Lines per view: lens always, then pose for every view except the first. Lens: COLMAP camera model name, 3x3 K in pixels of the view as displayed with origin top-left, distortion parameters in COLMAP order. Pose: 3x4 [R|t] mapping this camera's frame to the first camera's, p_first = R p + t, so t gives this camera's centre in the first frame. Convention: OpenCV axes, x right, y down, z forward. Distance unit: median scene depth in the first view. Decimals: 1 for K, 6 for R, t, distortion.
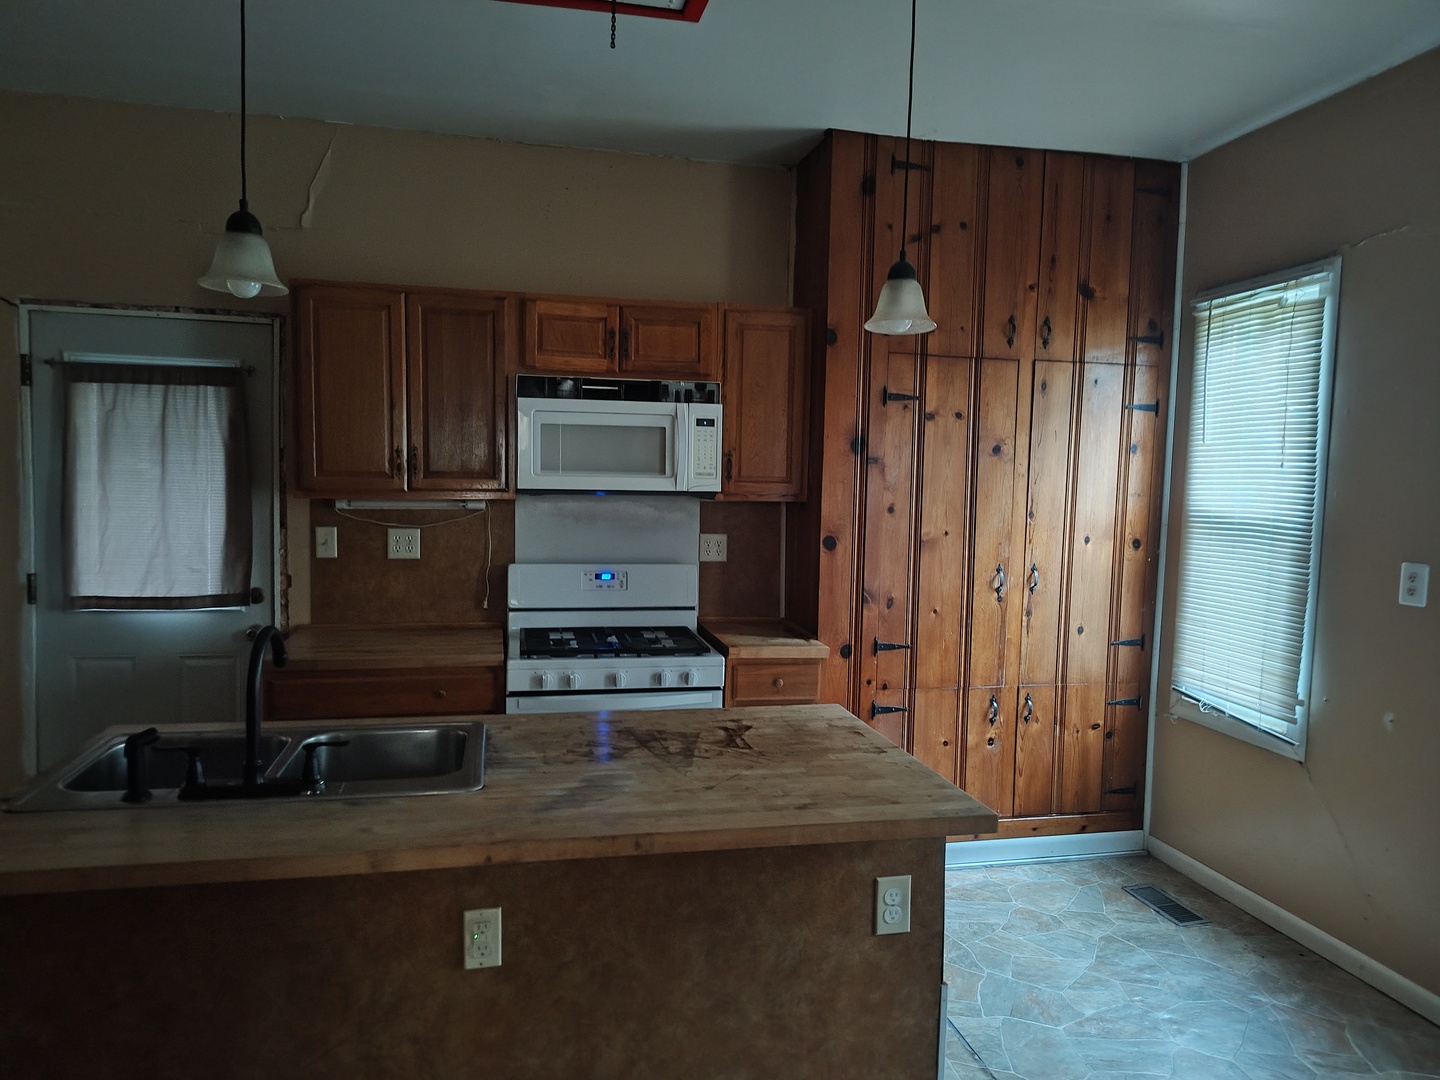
lens RADIAL K [[969.4, 0, 729.6], [0, 969.4, 540.4], [0, 0, 1]] dist [0.057603, -0.056226]
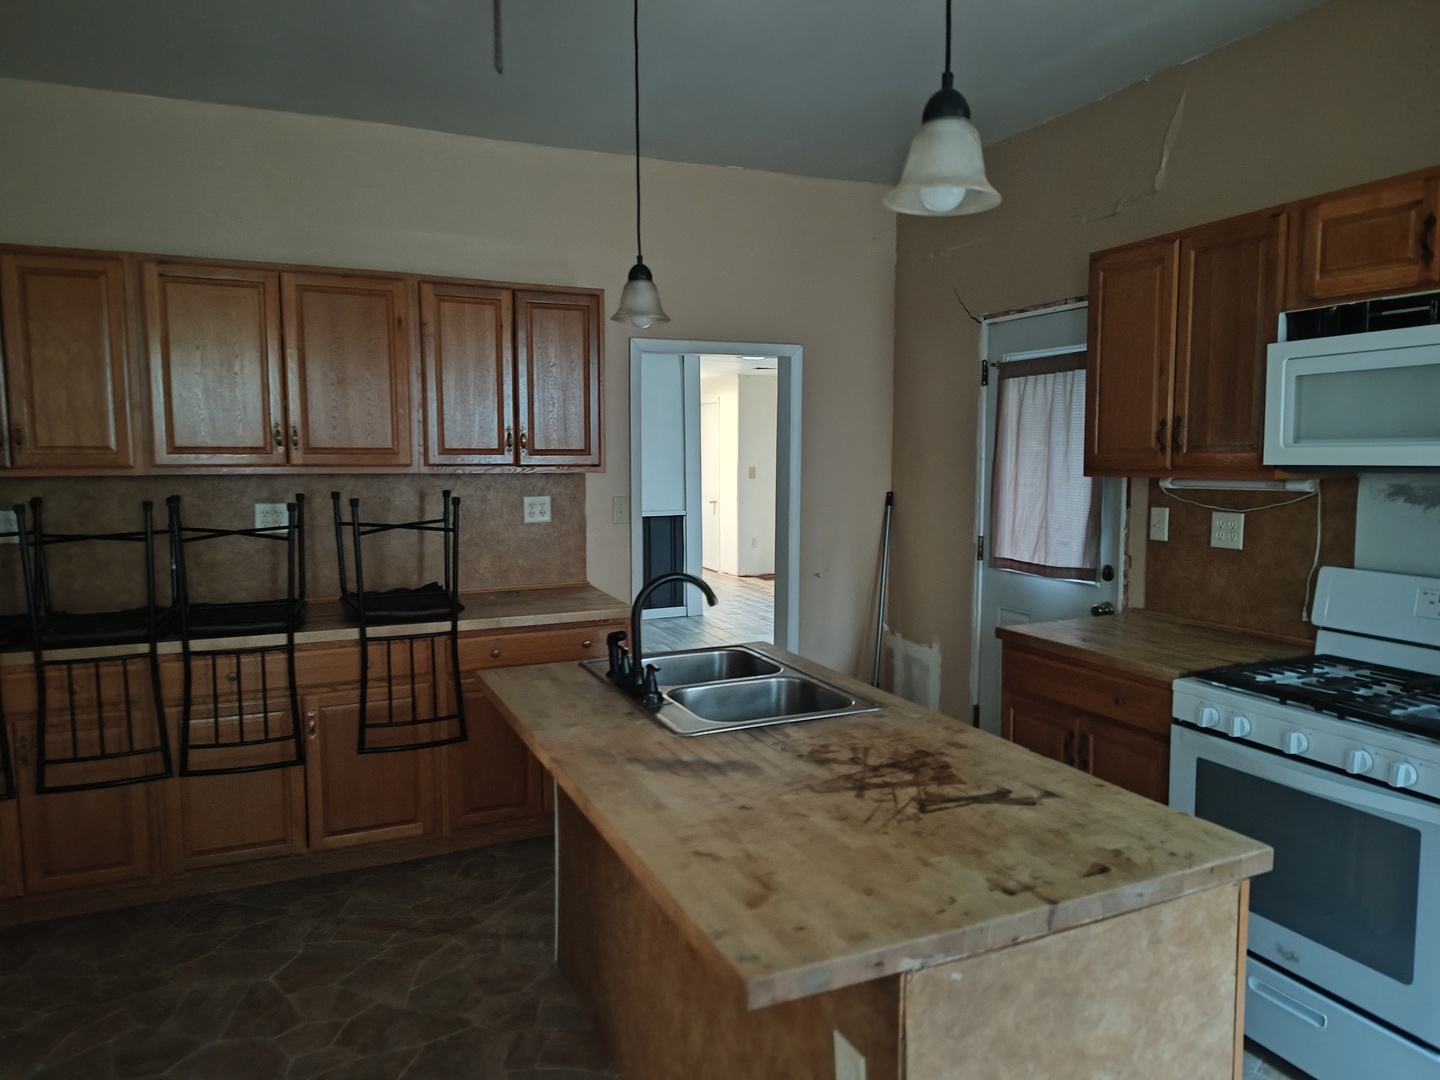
lens RADIAL K [[969.4, 0, 729.6], [0, 969.4, 540.4], [0, 0, 1]] dist [0.057603, -0.056226]
pose [[0.215710, 0.068384, -0.974060, 0.634923], [-0.046604, 0.997129, 0.059682, -0.029448], [0.975345, 0.032521, 0.218278, 0.613352]]
